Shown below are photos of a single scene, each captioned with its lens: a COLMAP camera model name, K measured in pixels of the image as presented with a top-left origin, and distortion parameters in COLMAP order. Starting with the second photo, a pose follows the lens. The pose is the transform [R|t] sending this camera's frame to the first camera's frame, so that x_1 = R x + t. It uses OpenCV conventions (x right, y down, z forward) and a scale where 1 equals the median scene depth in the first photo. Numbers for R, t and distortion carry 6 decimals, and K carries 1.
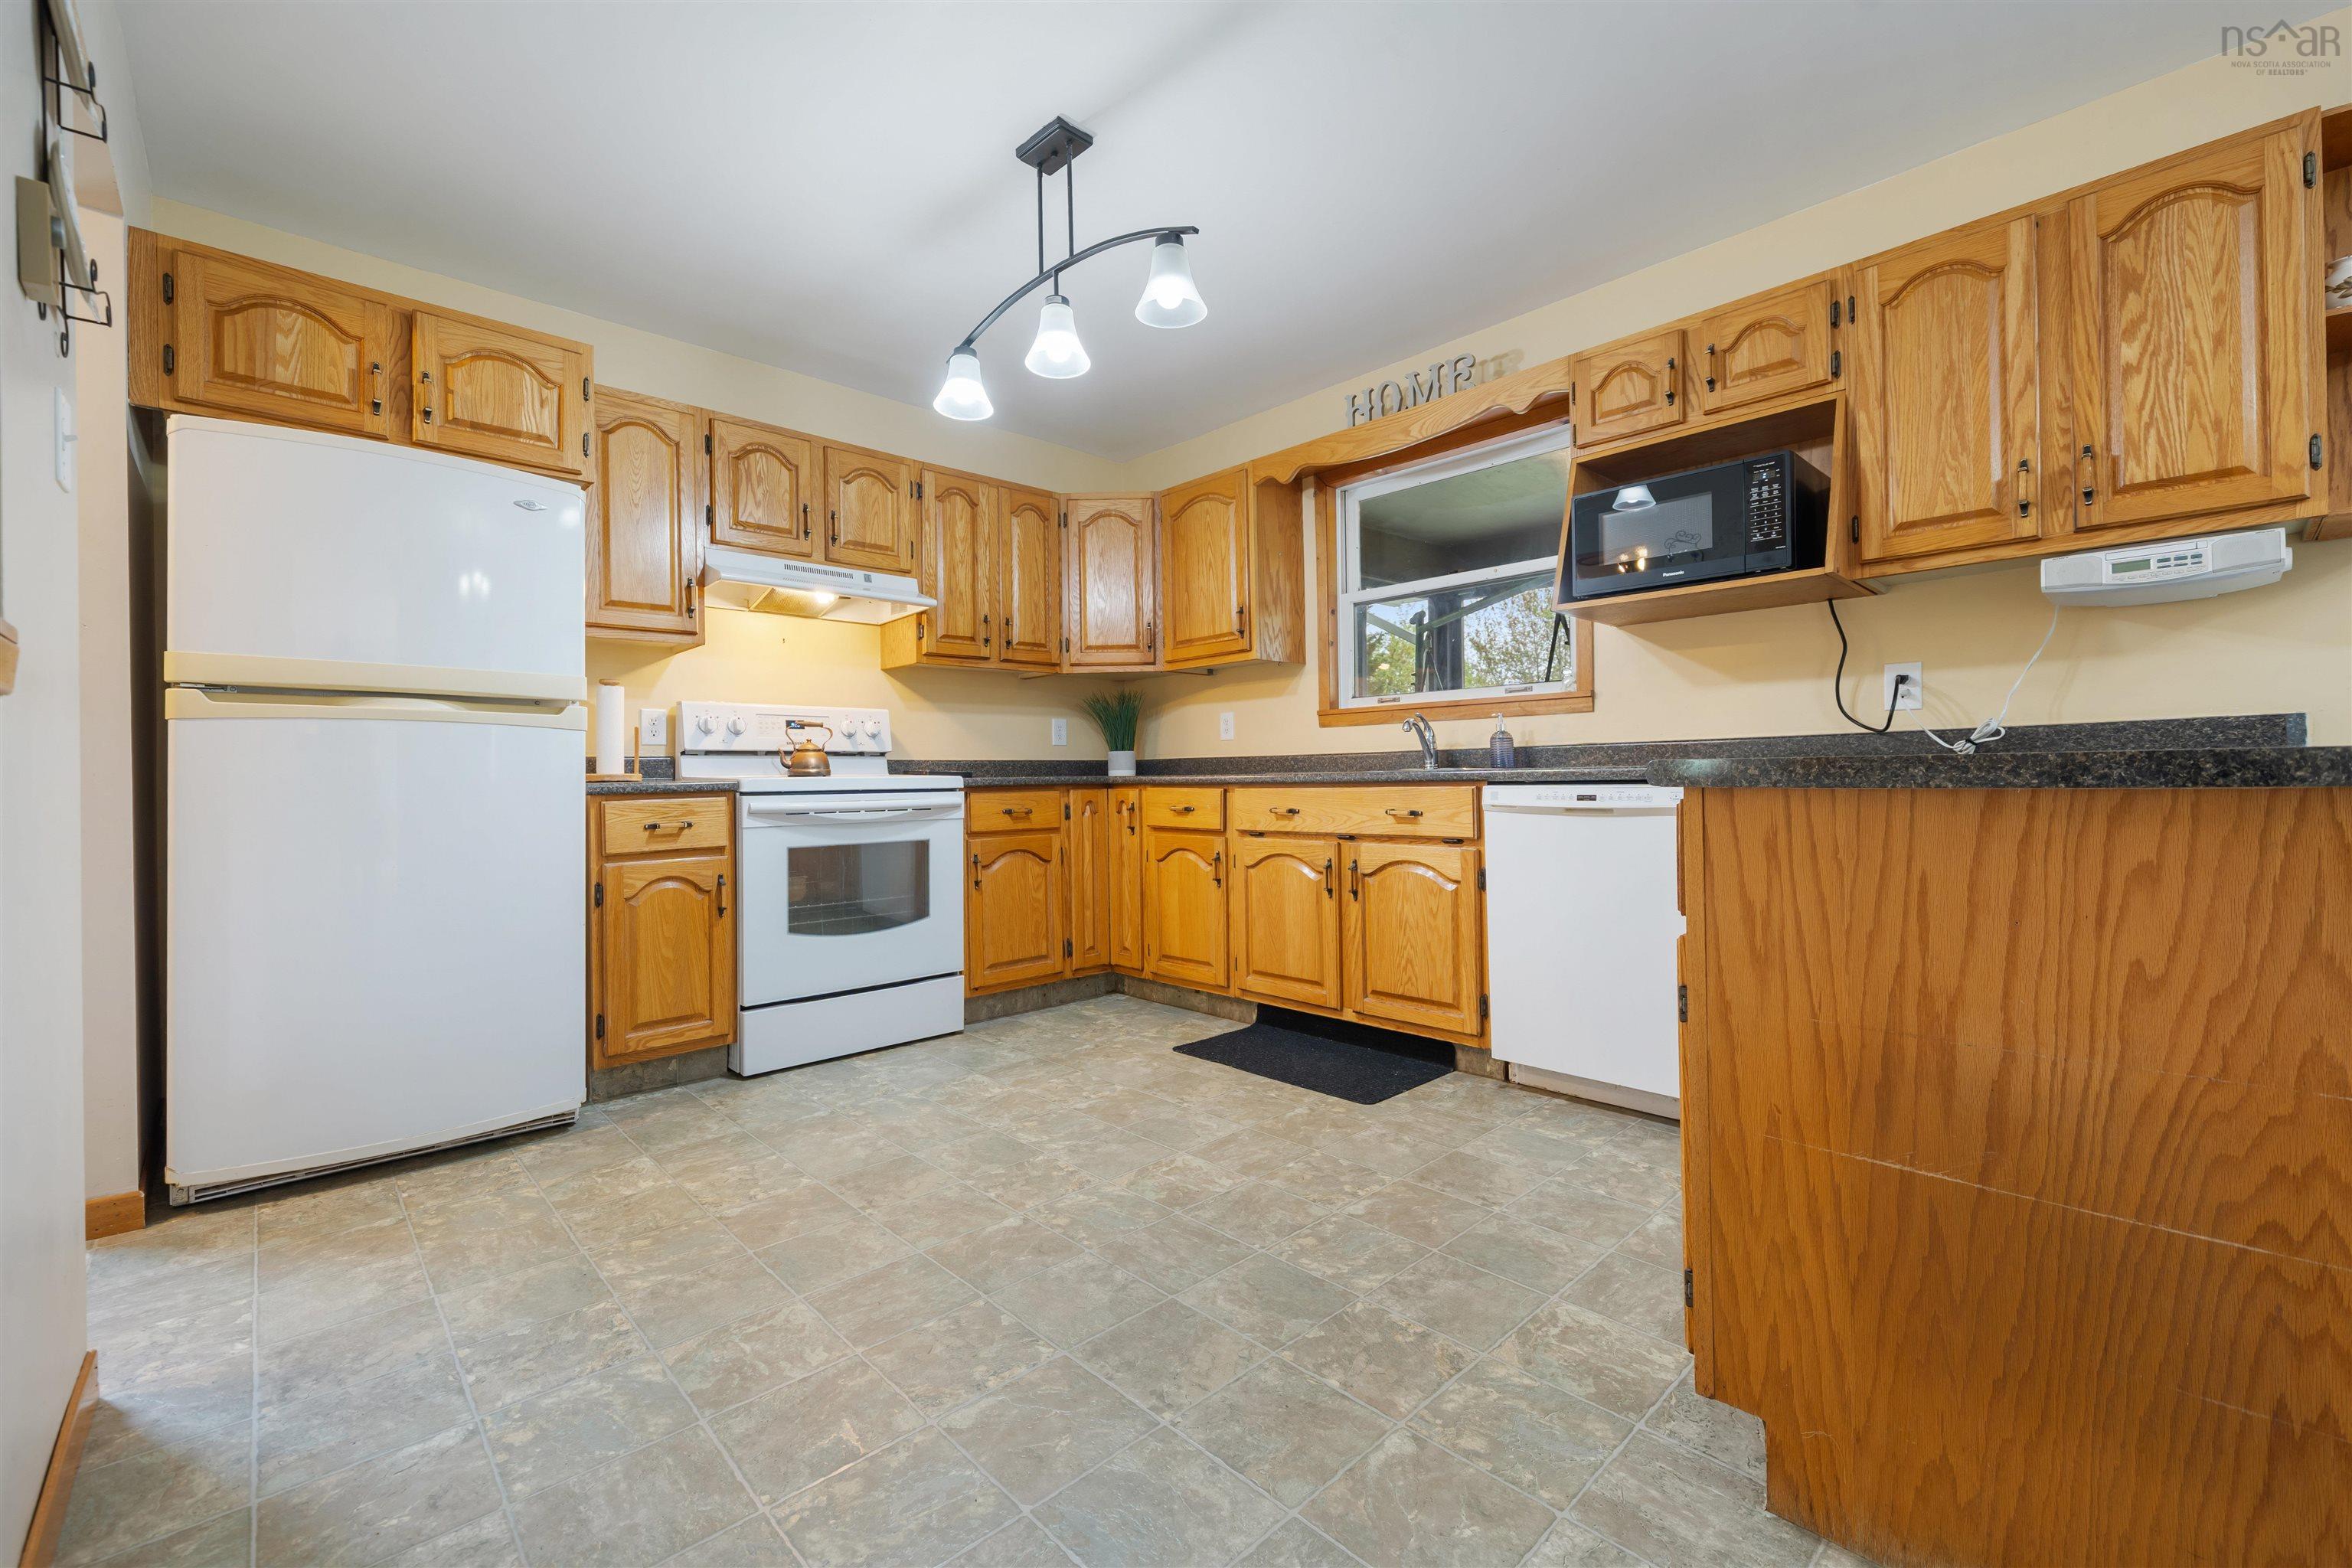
lens RADIAL K [[984.7, 0, 1208.0], [0, 984.7, 781.2], [0, 0, 1]] dist [-0.001937, -0.000187]
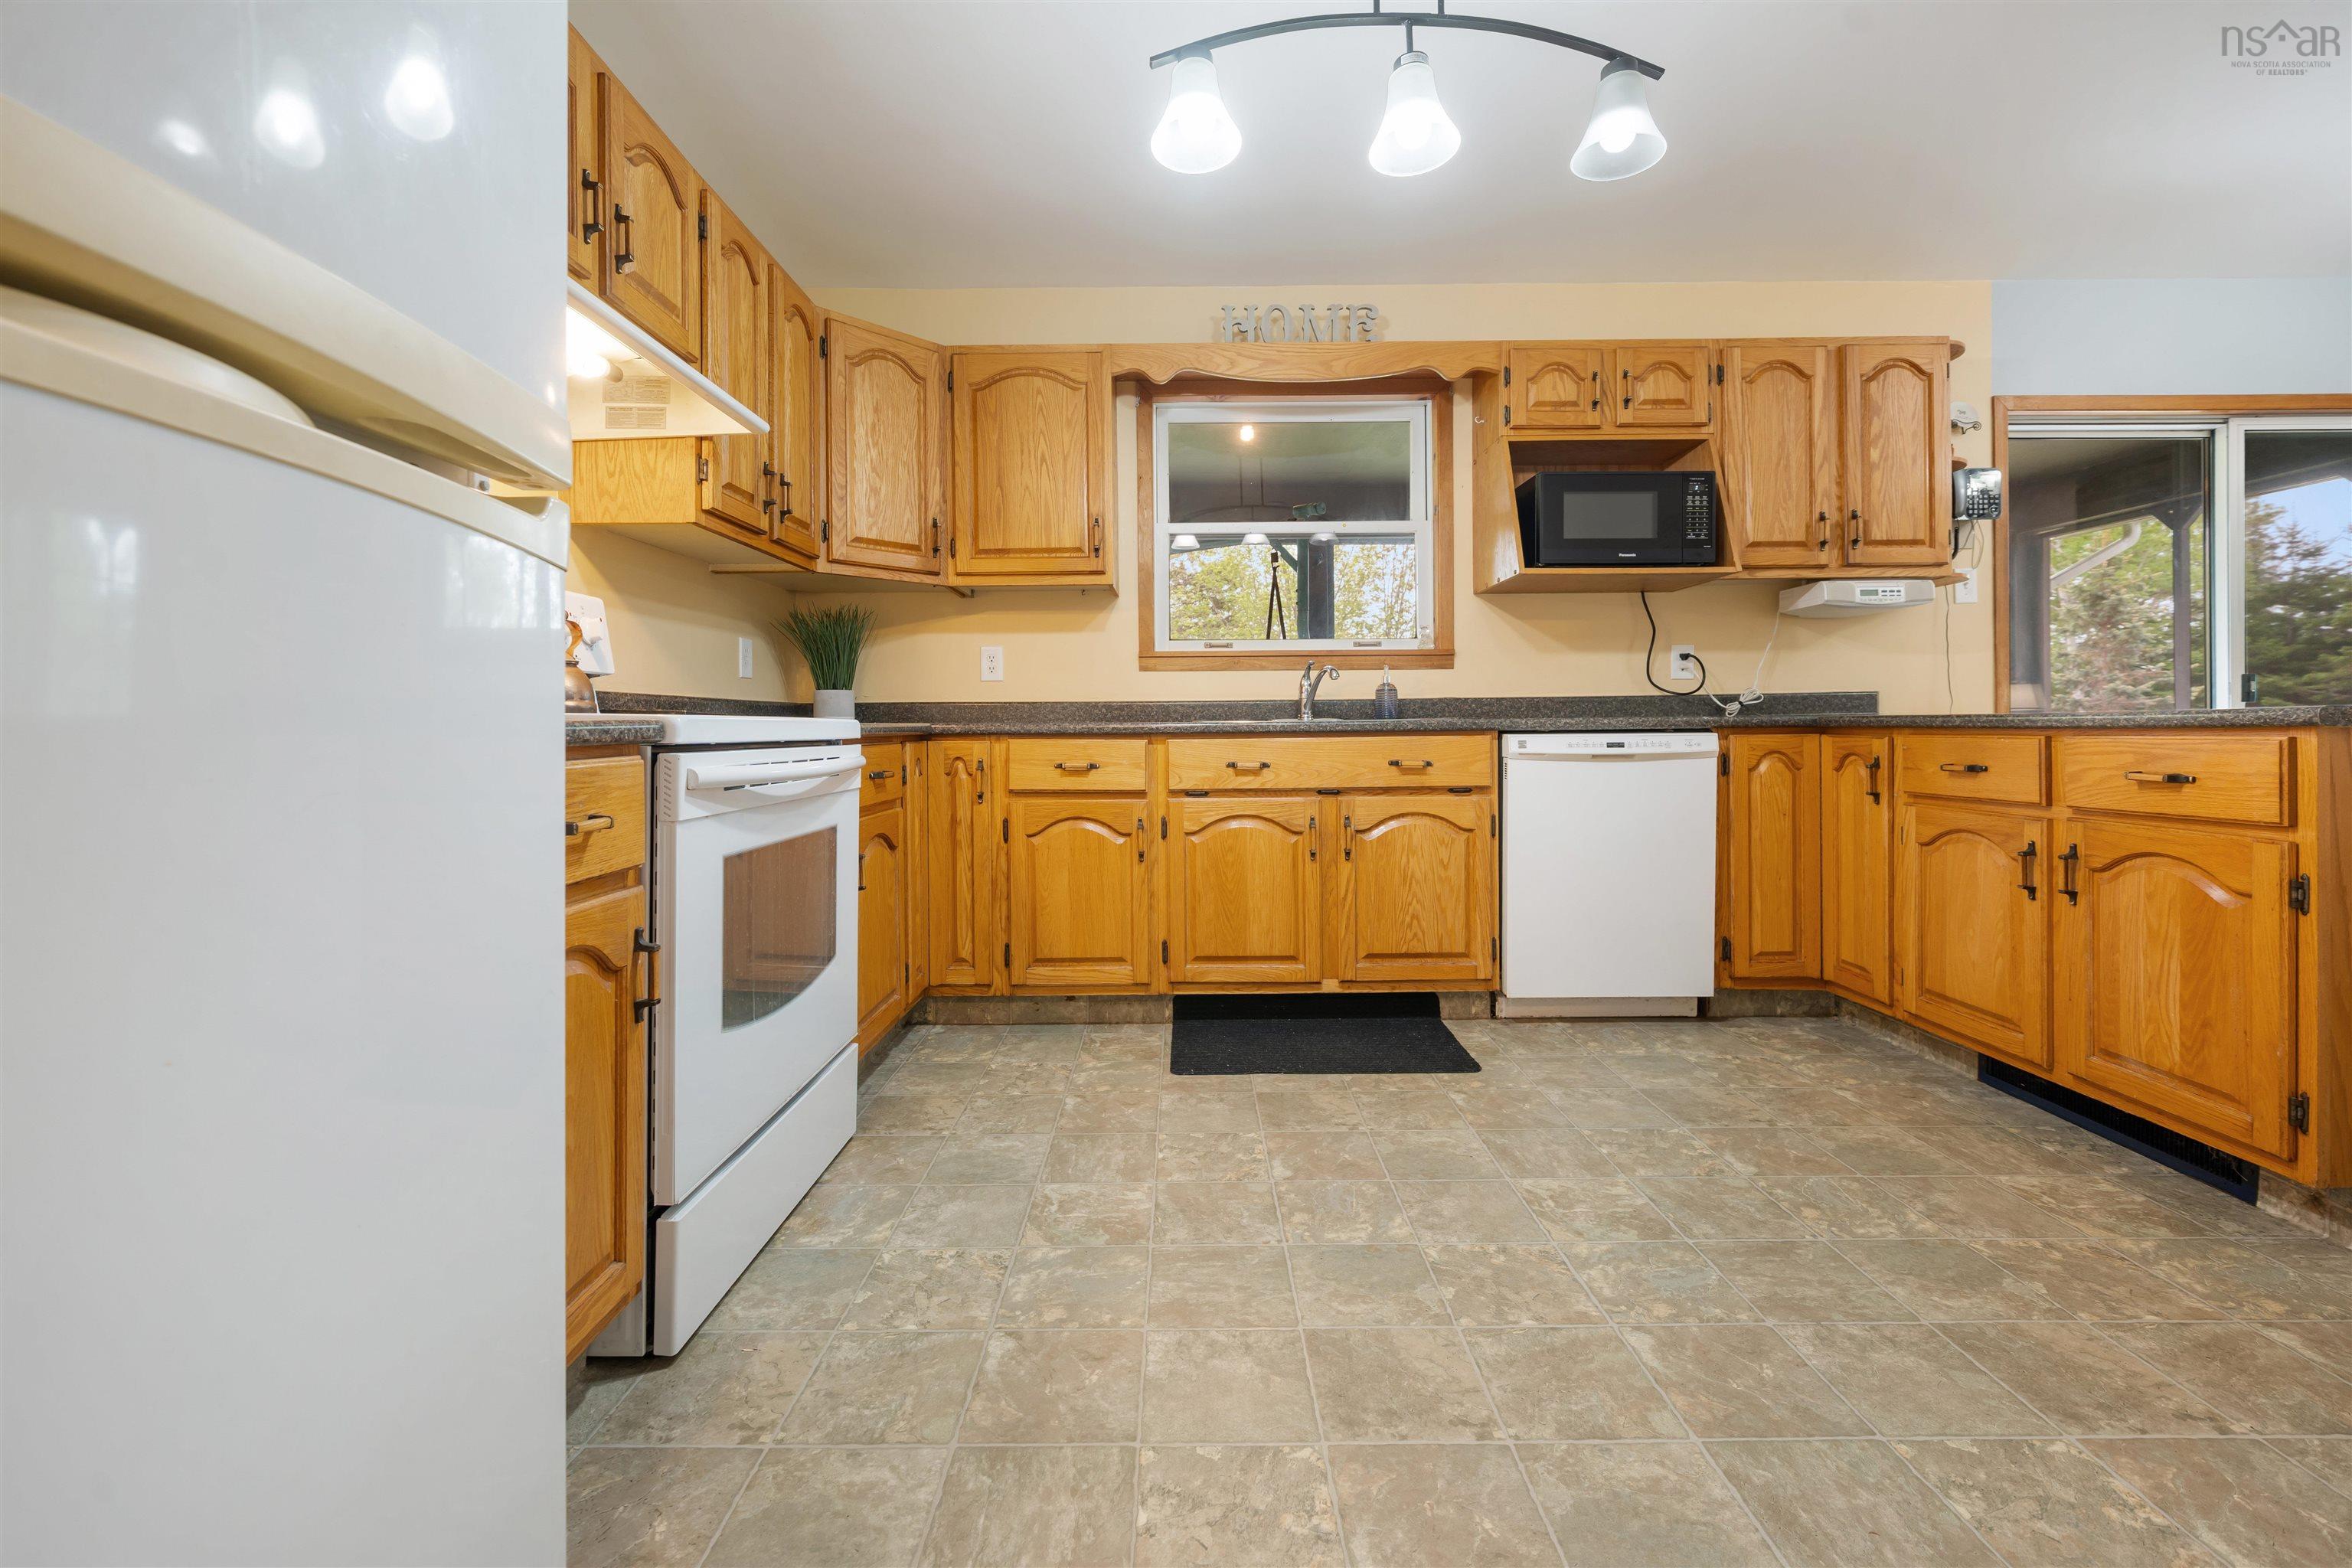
lens RADIAL K [[952.1, 0, 1183.8], [0, 952.1, 737.5], [0, 0, 1]] dist [-0.001428, -0.000411]
pose [[0.696172, 0.000967, 0.717874, -0.658733], [0.001067, 0.999997, -0.002381, 0.009294], [-0.717874, 0.002424, 0.696169, 0.539844]]
